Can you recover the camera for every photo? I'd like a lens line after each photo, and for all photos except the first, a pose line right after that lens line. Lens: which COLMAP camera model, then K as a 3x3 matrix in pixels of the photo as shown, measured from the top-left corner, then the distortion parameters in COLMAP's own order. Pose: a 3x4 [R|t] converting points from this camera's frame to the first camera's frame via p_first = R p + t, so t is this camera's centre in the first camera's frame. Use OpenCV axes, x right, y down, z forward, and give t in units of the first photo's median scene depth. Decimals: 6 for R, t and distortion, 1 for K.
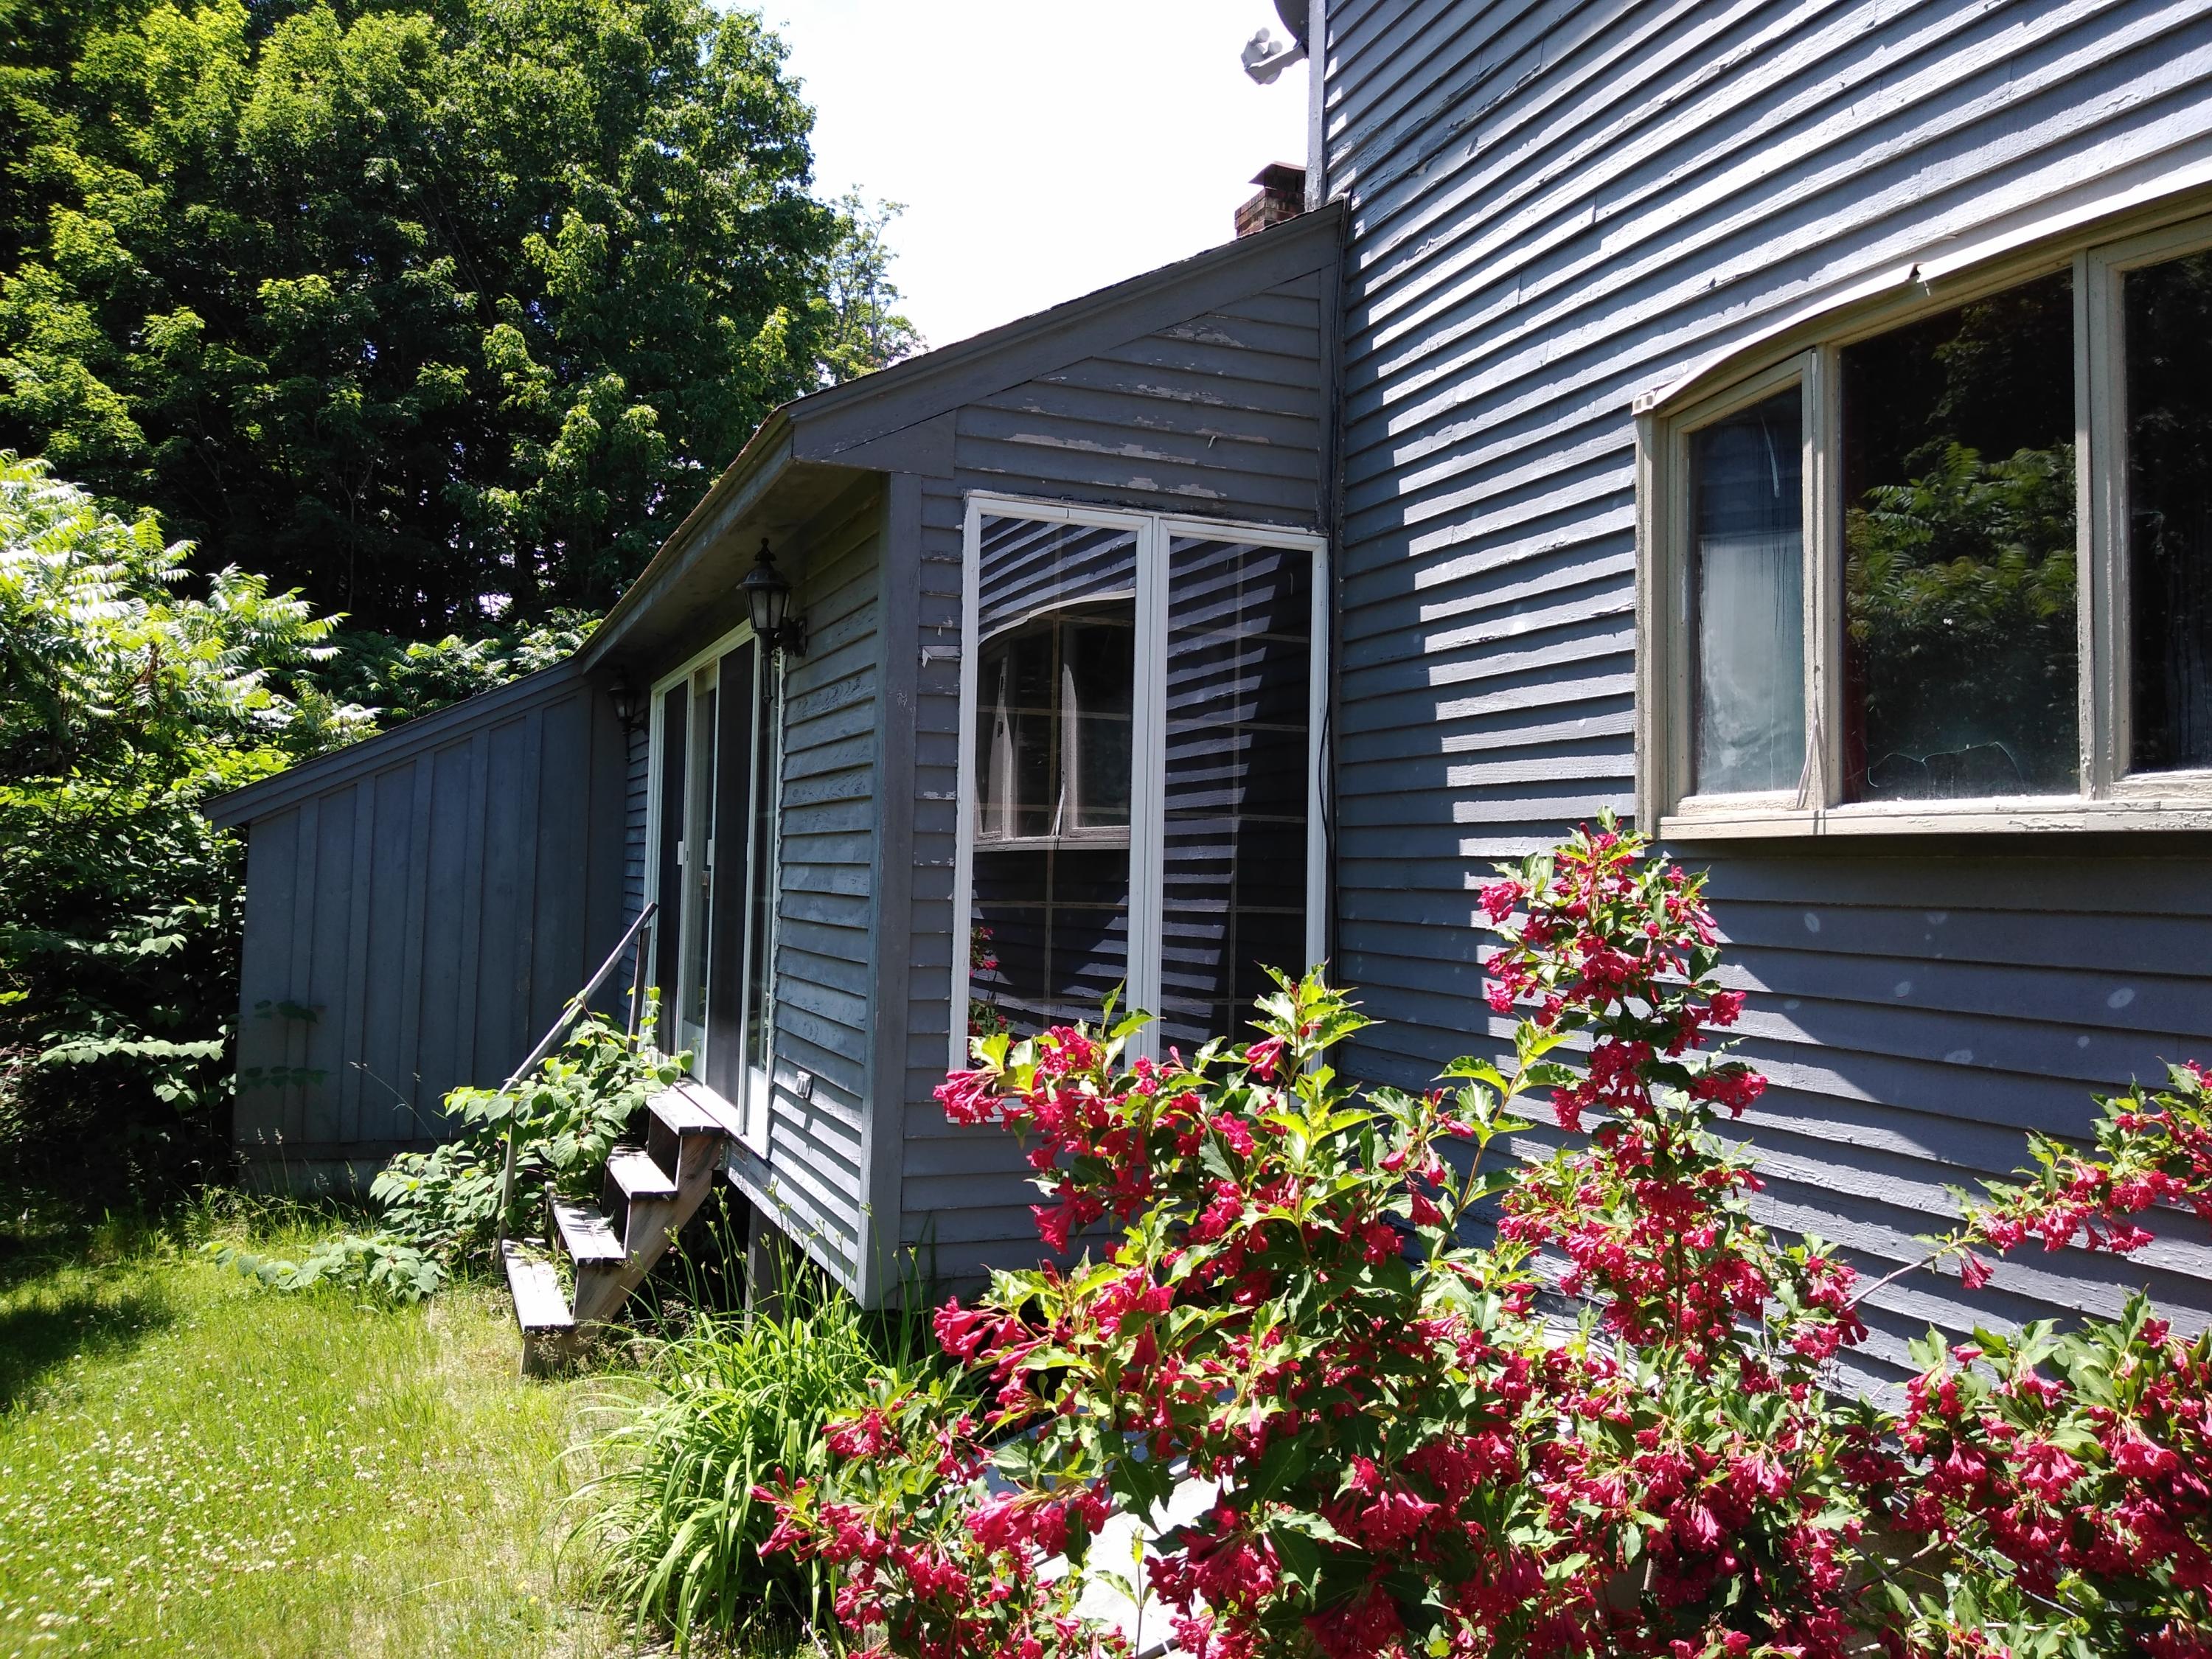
lens RADIAL K [[1710.1, 0, 1108.3], [0, 1710.1, 804.3], [0, 0, 1]] dist [0.097554, -0.157439]
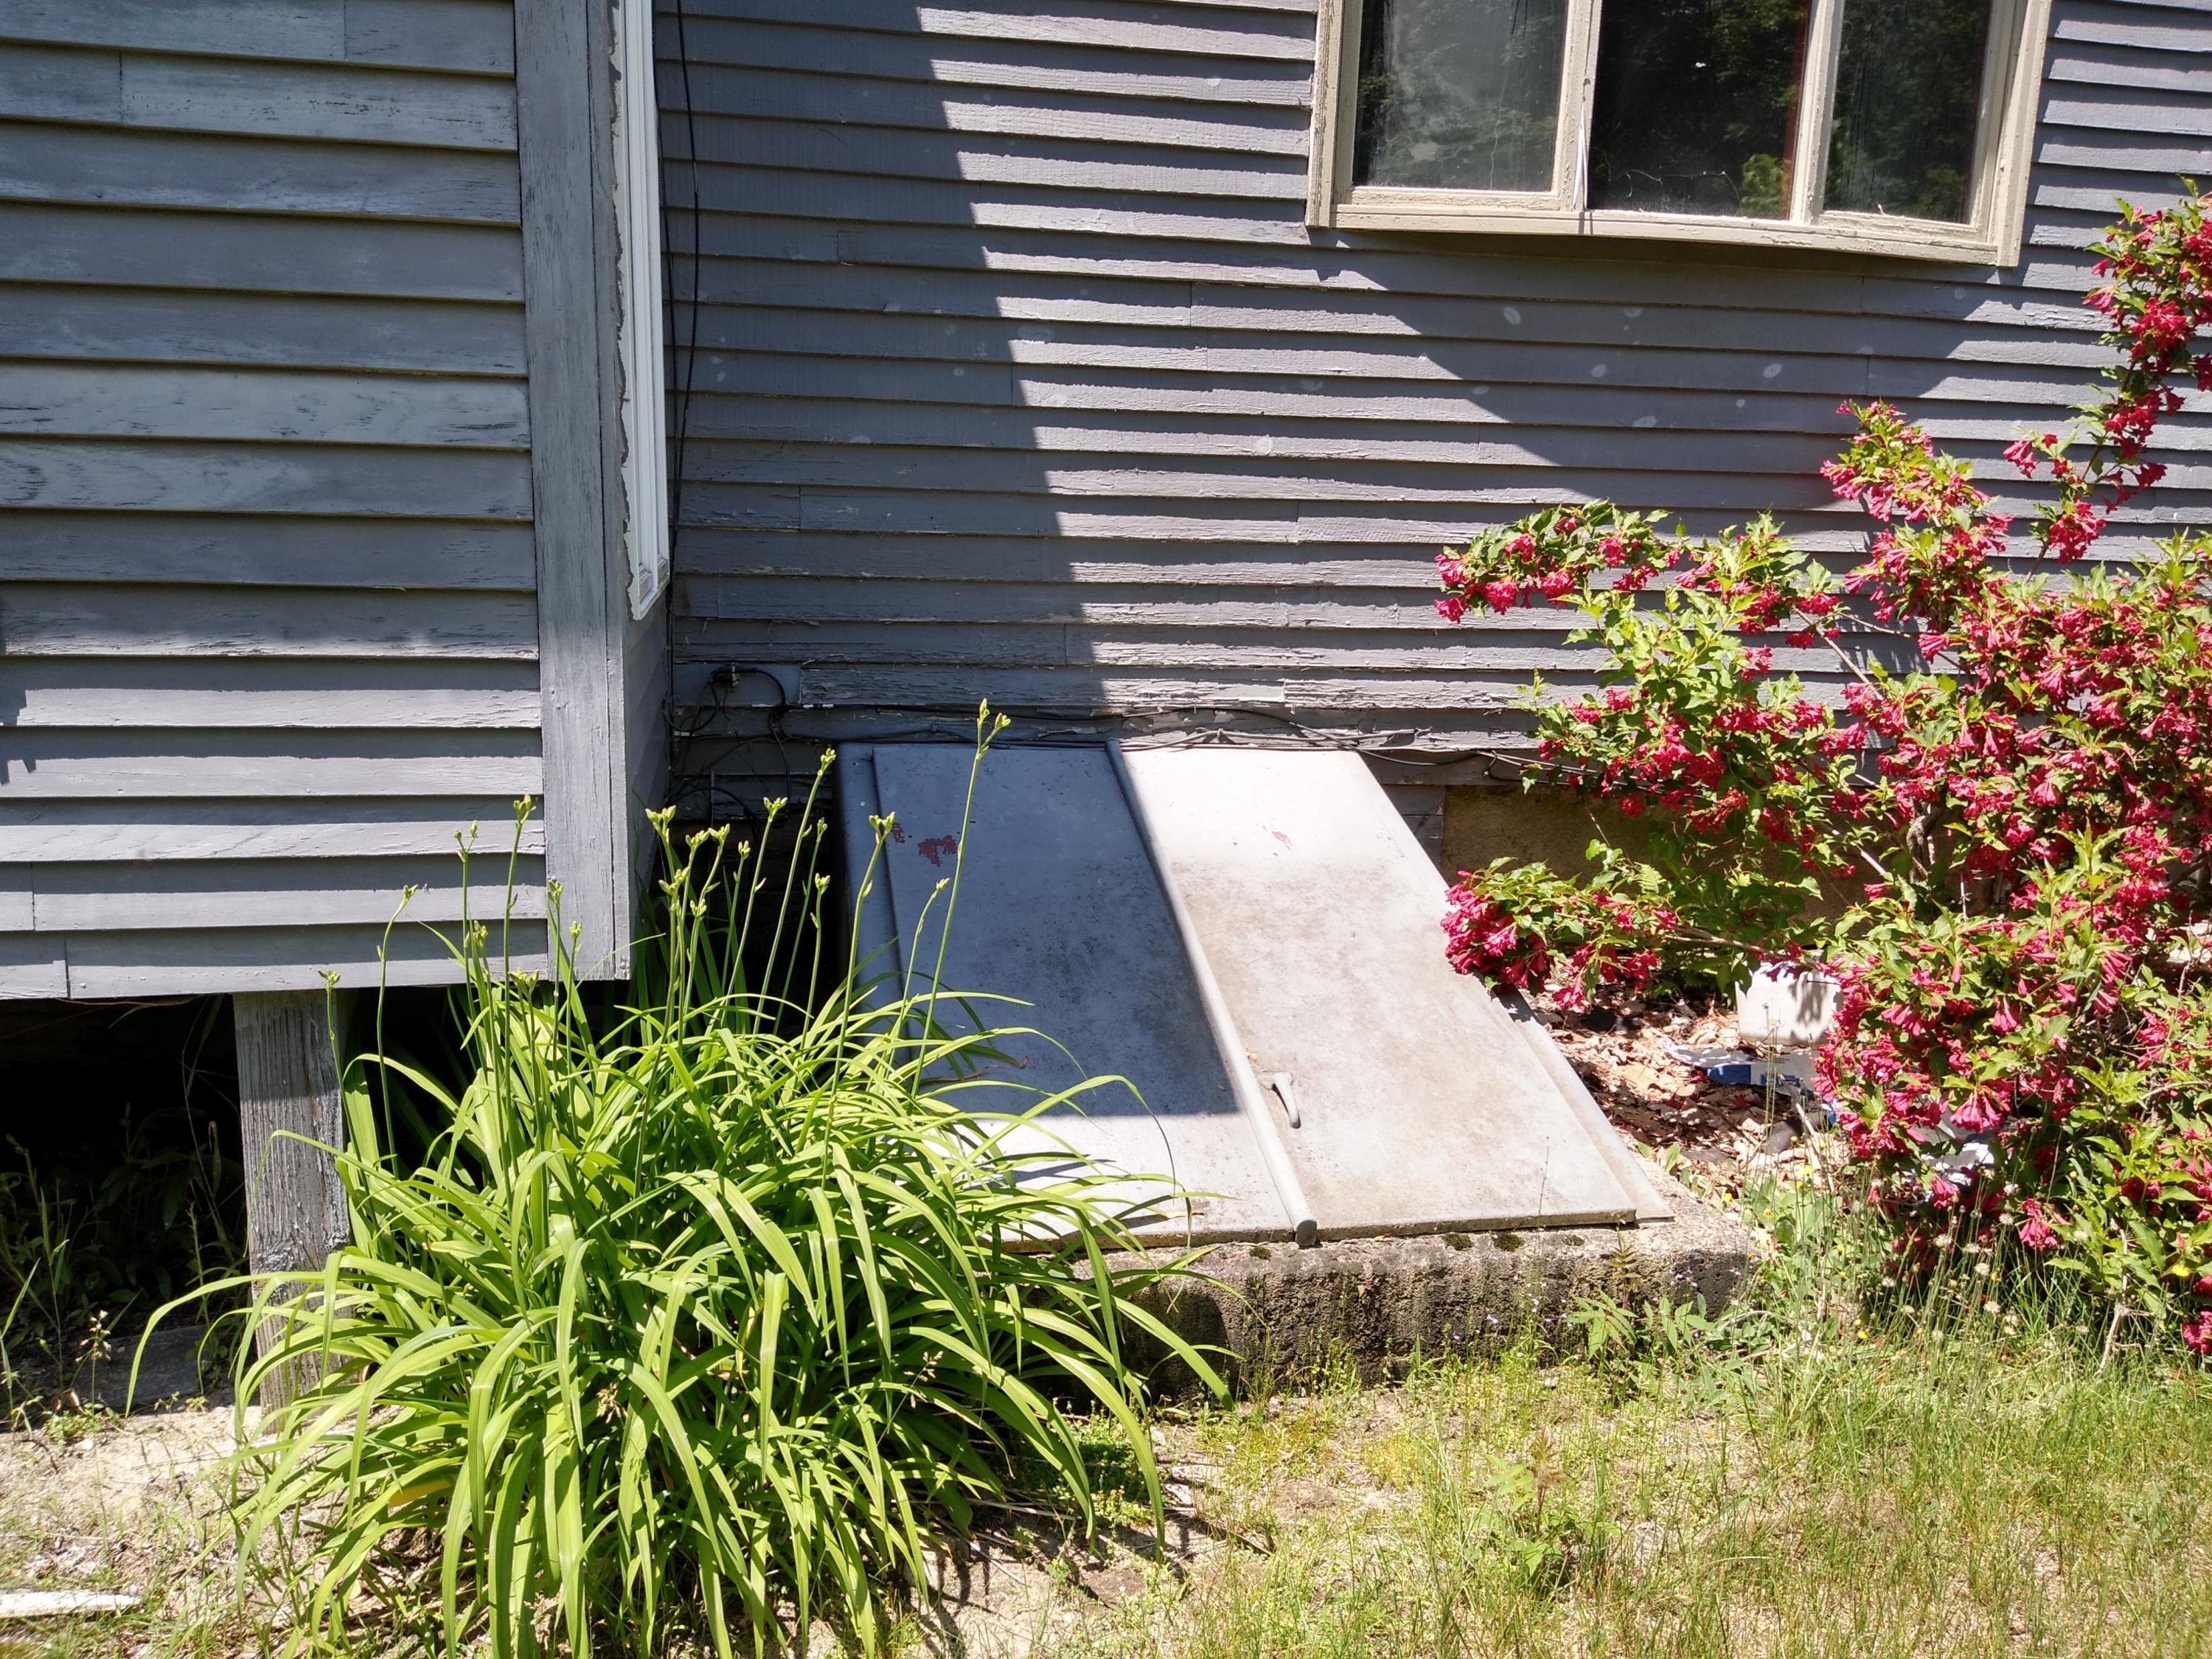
lens RADIAL K [[1710.1, 0, 1108.3], [0, 1710.1, 804.3], [0, 0, 1]] dist [0.097554, -0.157439]
pose [[0.186013, -0.196367, 0.962725, -0.813164], [-0.064511, 0.975271, 0.211390, 0.159023], [-0.980427, -0.101428, 0.168745, 1.029193]]
